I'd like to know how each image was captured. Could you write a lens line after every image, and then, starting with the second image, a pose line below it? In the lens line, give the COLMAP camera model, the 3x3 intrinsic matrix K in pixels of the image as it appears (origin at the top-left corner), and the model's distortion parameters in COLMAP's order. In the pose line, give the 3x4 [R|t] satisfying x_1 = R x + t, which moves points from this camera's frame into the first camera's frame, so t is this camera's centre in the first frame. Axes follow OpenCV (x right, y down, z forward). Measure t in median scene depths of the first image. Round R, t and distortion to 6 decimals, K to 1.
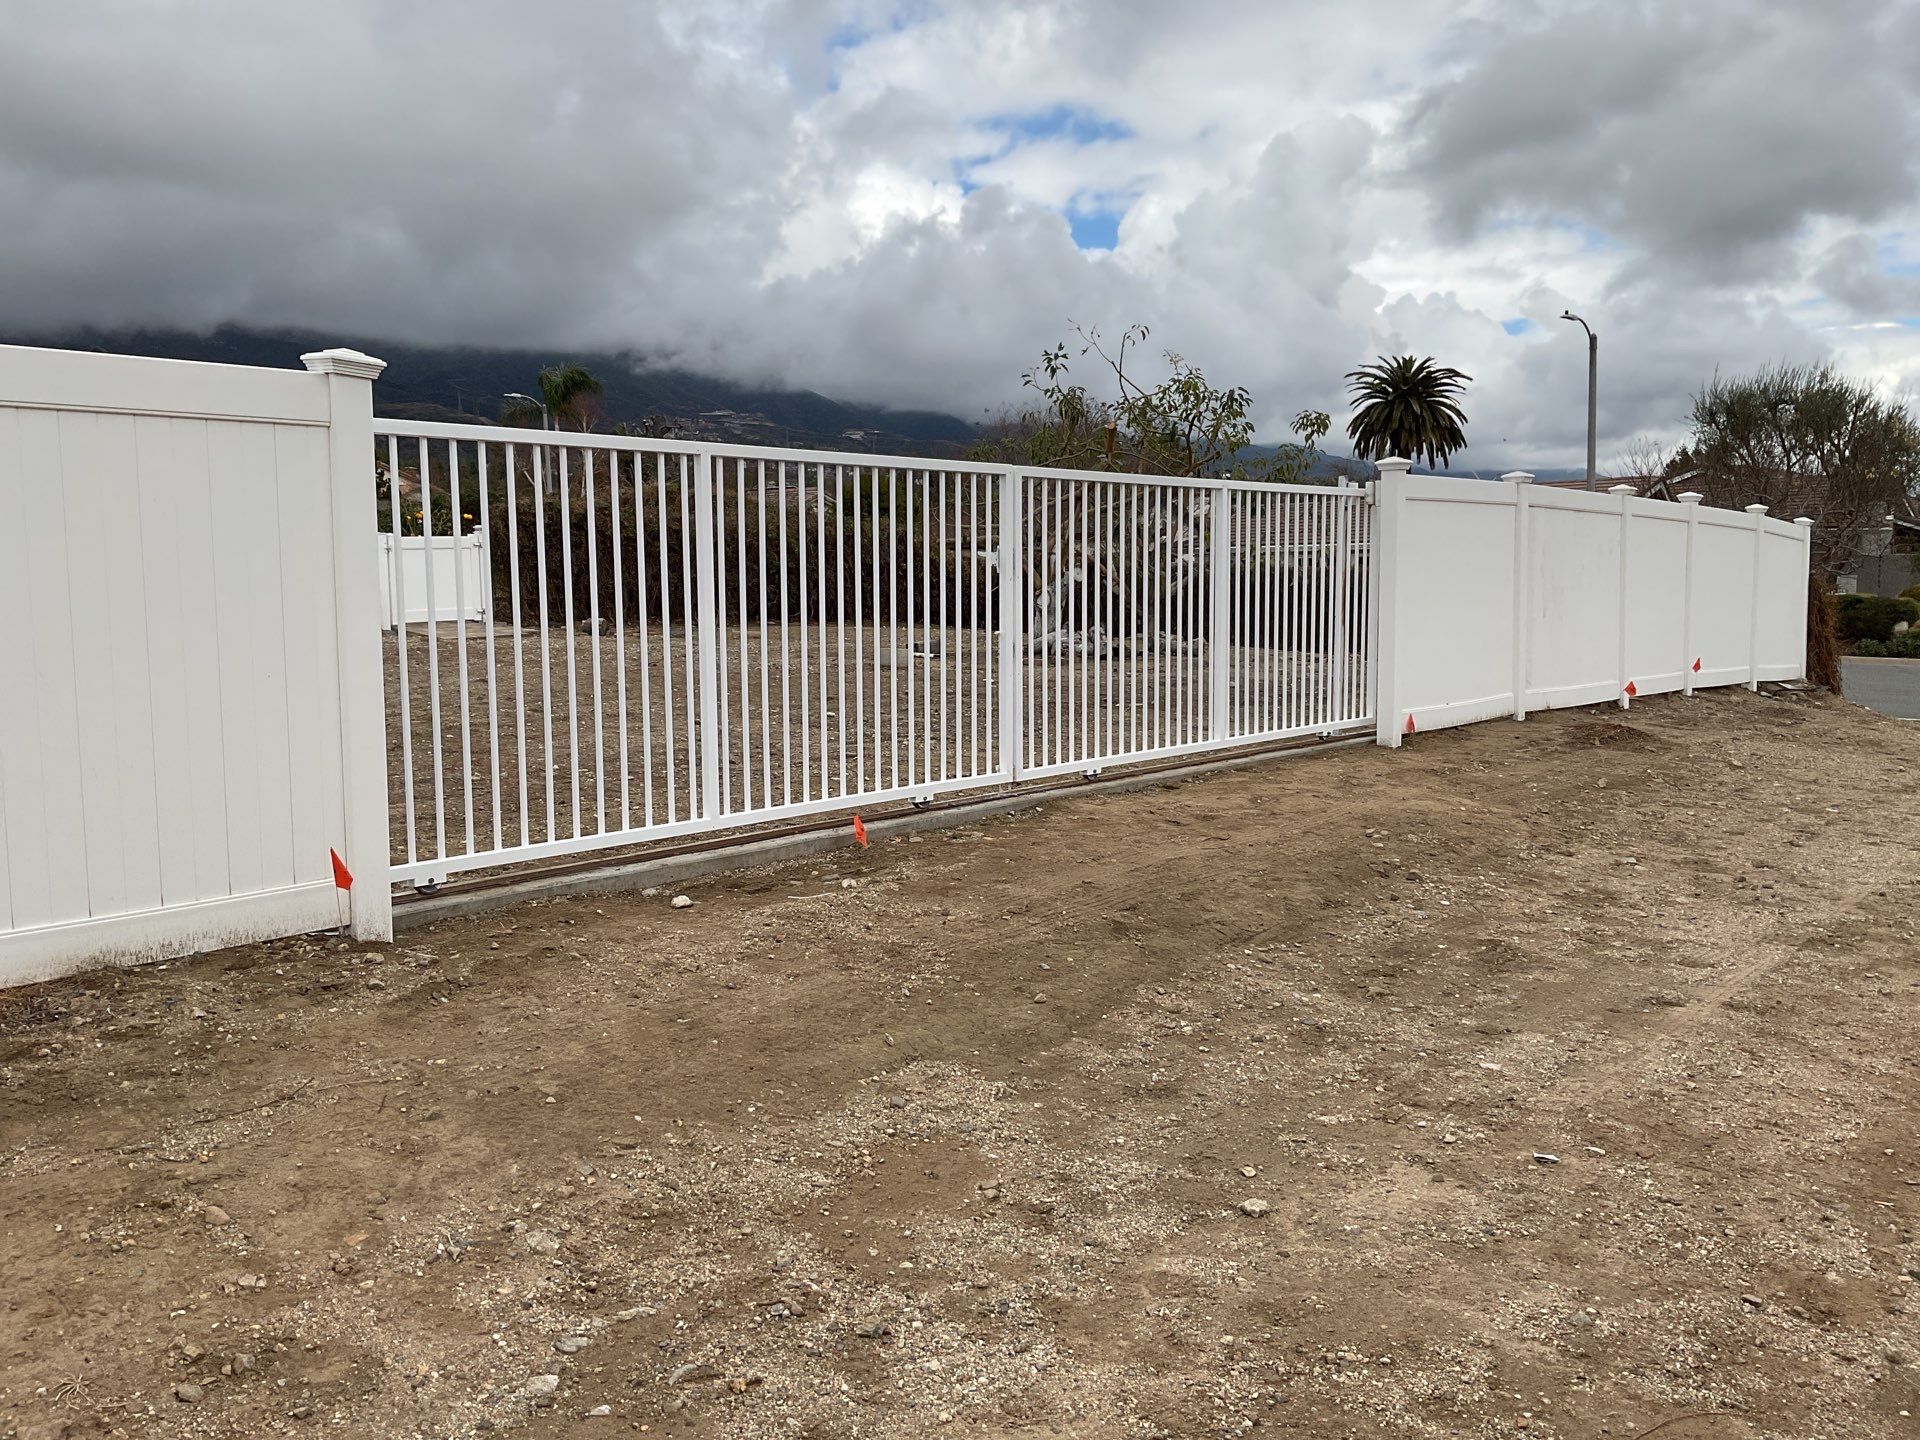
lens RADIAL K [[1569.5, 0, 966.3], [0, 1569.5, 724.2], [0, 0, 1]] dist [0.018967, -0.043157]
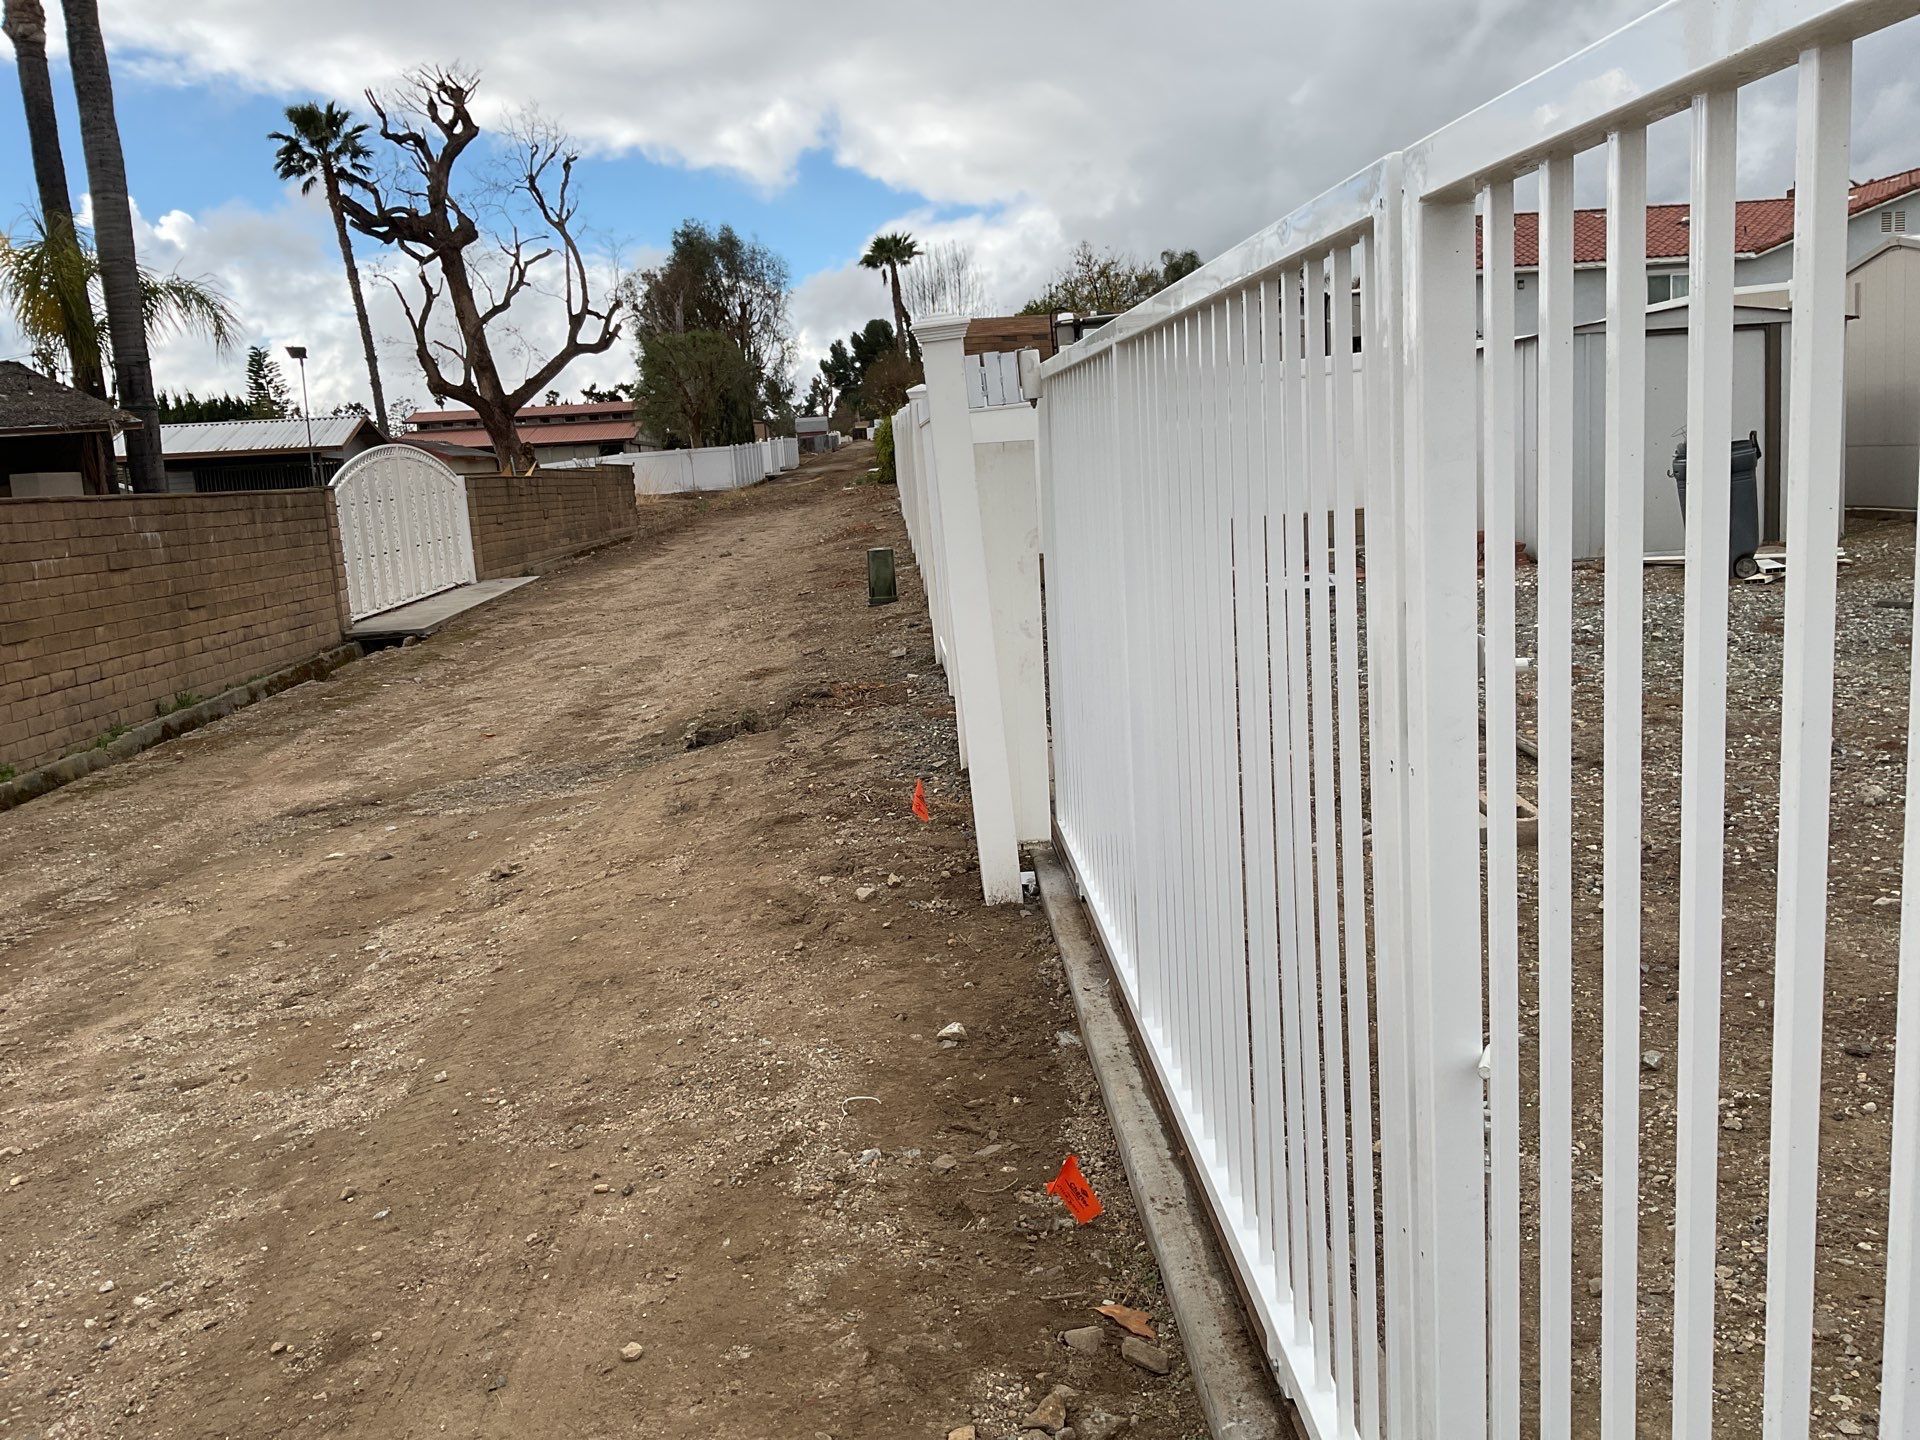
lens RADIAL K [[1569.5, 0, 959.5], [0, 1569.5, 727.5], [0, 0, 1]] dist [0.018967, -0.043157]
pose [[-0.720453, 0.166458, -0.673230, 0.392805], [-0.006883, 0.969003, 0.246954, -0.287979], [0.693470, 0.182553, -0.696975, 2.178238]]
